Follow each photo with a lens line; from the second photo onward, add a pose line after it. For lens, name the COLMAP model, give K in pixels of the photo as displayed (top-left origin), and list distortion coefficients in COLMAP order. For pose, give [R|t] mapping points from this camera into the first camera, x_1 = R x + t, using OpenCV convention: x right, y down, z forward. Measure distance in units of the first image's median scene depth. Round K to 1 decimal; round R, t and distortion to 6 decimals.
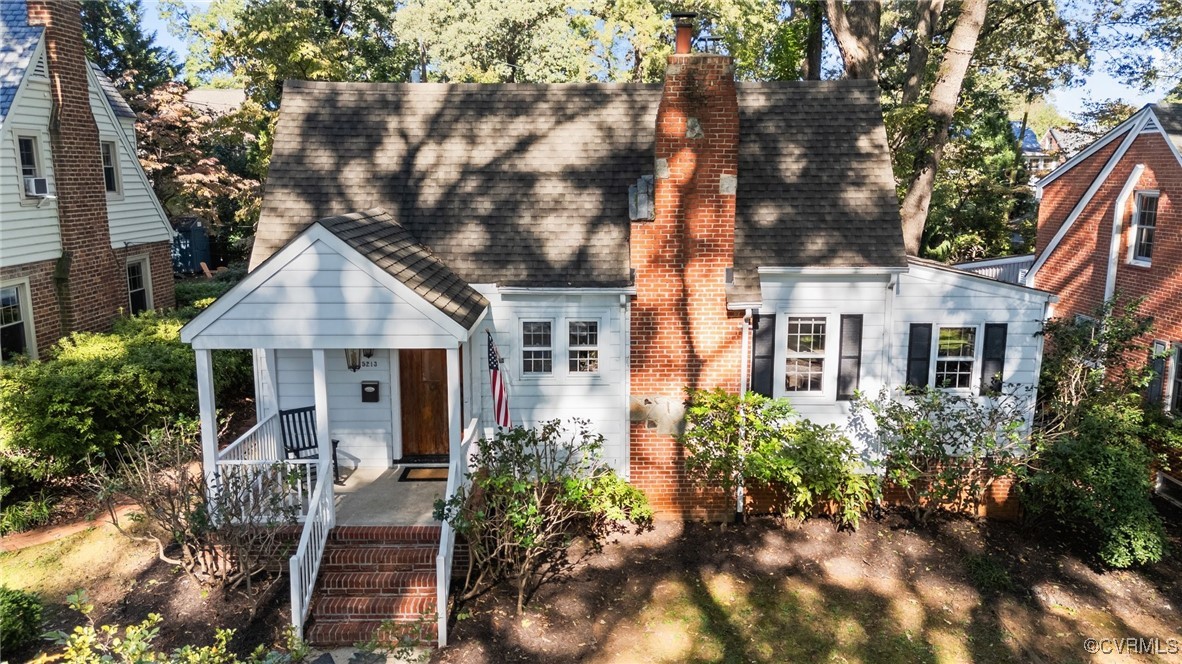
lens RADIAL K [[831.4, 0, 591.0], [0, 831.4, 332.0], [0, 0, 1]] dist [0.025832, -0.005536]
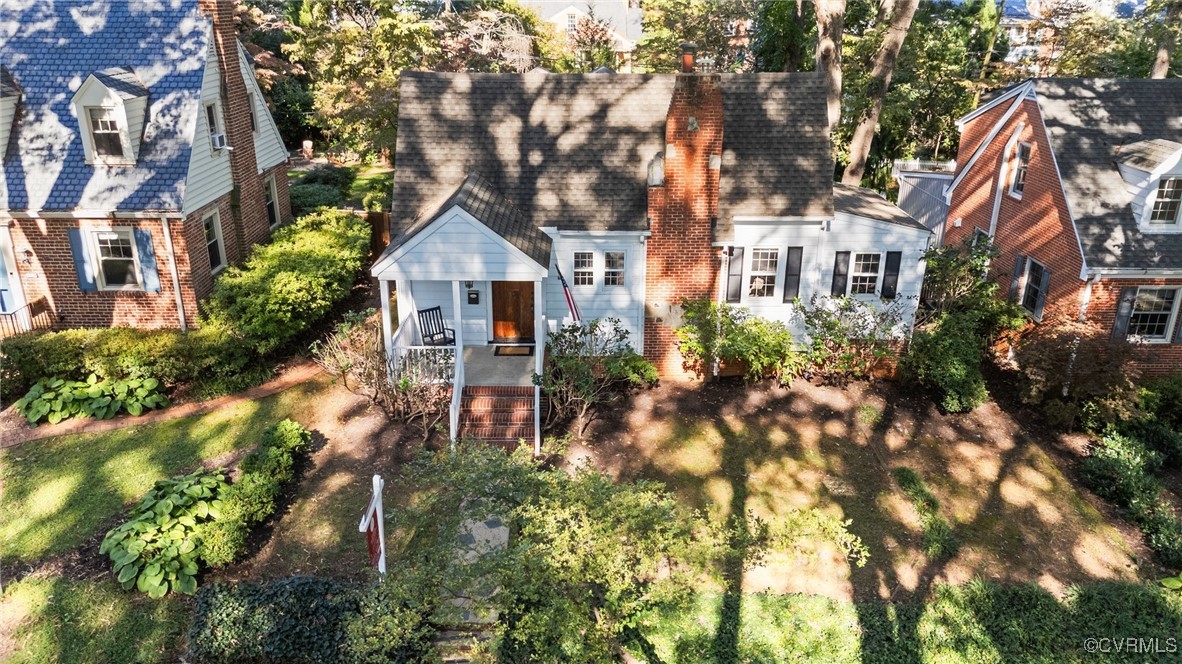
lens RADIAL K [[831.4, 0, 591.0], [0, 831.4, 332.0], [0, 0, 1]] dist [0.025832, -0.005536]
pose [[0.999969, 0.006236, 0.004759, -0.058299], [-0.007052, 0.980379, 0.196996, -0.165156], [-0.003437, -0.197024, 0.980393, -0.489698]]
